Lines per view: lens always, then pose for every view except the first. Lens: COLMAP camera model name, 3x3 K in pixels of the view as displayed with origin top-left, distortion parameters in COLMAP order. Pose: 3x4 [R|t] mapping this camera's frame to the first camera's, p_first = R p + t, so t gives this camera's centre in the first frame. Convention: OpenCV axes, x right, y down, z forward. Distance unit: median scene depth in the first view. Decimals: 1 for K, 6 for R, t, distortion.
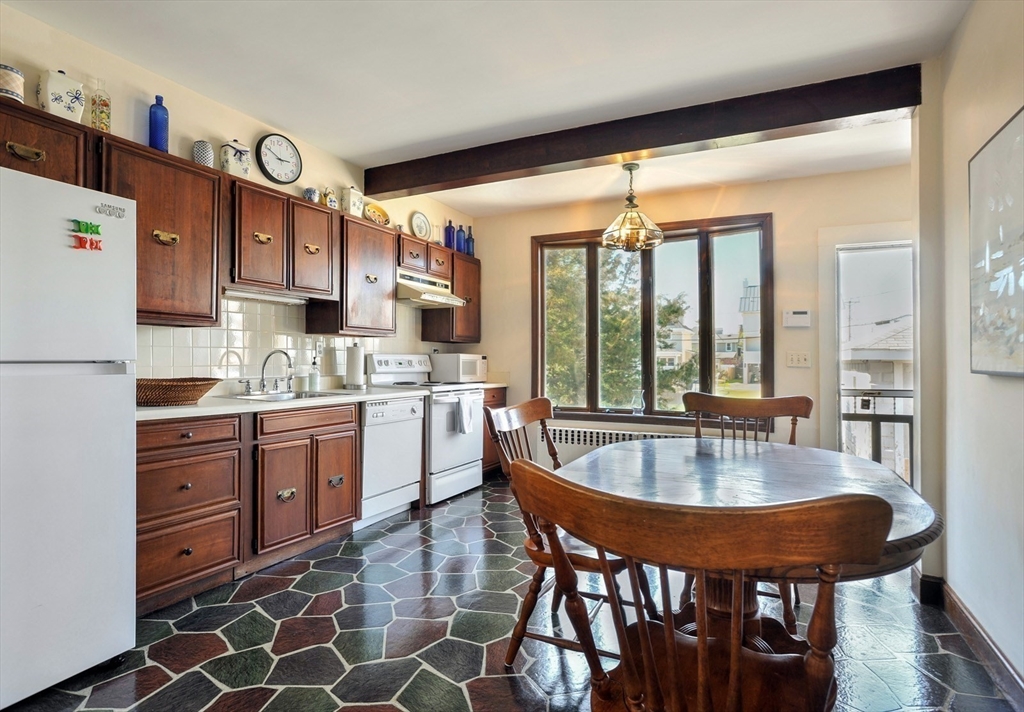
lens RADIAL K [[518.9, 0, 511.7], [0, 518.9, 343.1], [0, 0, 1]] dist [-0.054503, 0.025769]
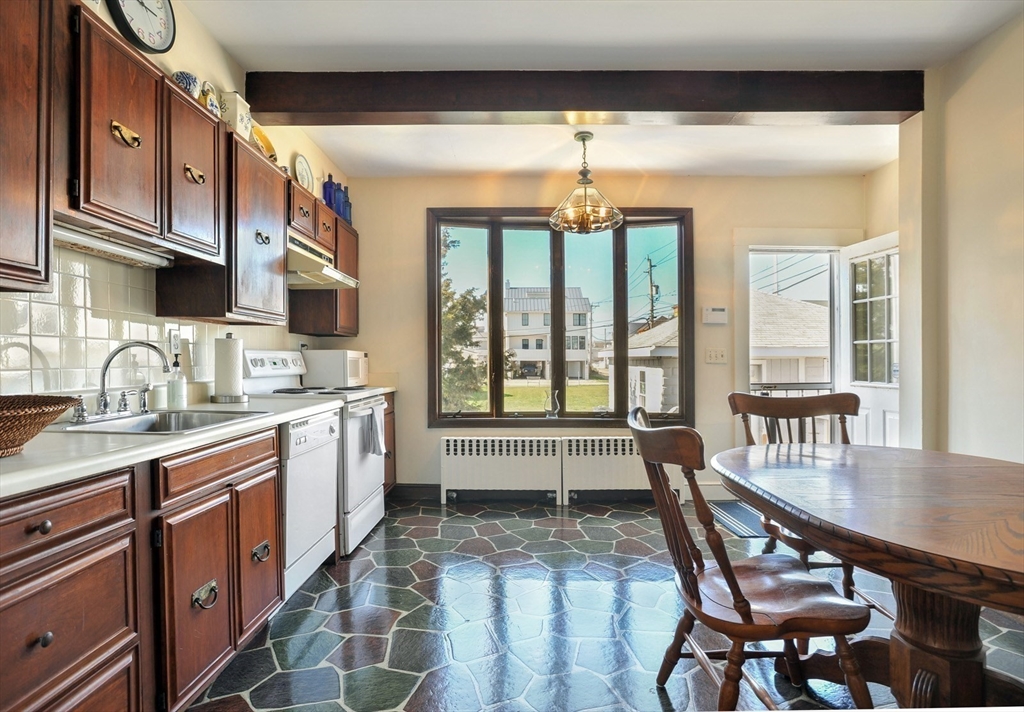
lens RADIAL K [[525.4, 0, 507.3], [0, 525.4, 358.8], [0, 0, 1]] dist [-0.055021, 0.023060]
pose [[0.906687, -0.005584, 0.421766, -0.271095], [-0.008302, 0.999482, 0.031081, 0.009762], [-0.421722, -0.031682, 0.906172, 0.254970]]
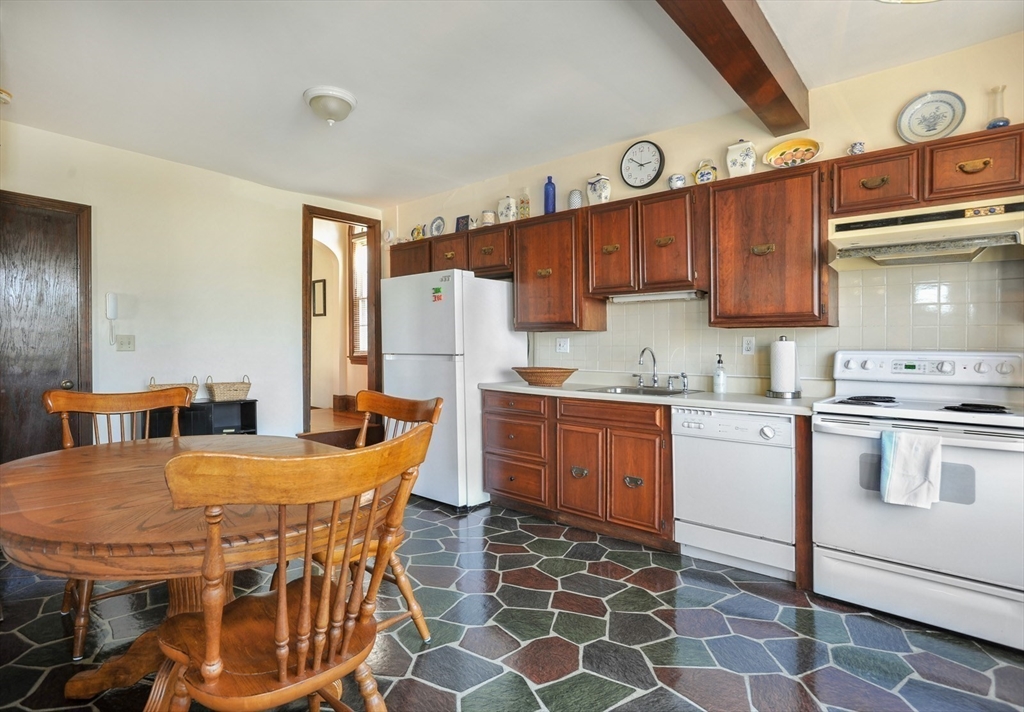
lens RADIAL K [[550.9, 0, 509.7], [0, 550.9, 359.8], [0, 0, 1]] dist [-0.129660, 0.065821]
pose [[-0.266056, 0.008003, -0.963924, 0.576036], [0.018218, 0.999829, 0.003273, 0.025798], [0.963786, -0.016690, -0.266156, 0.859421]]
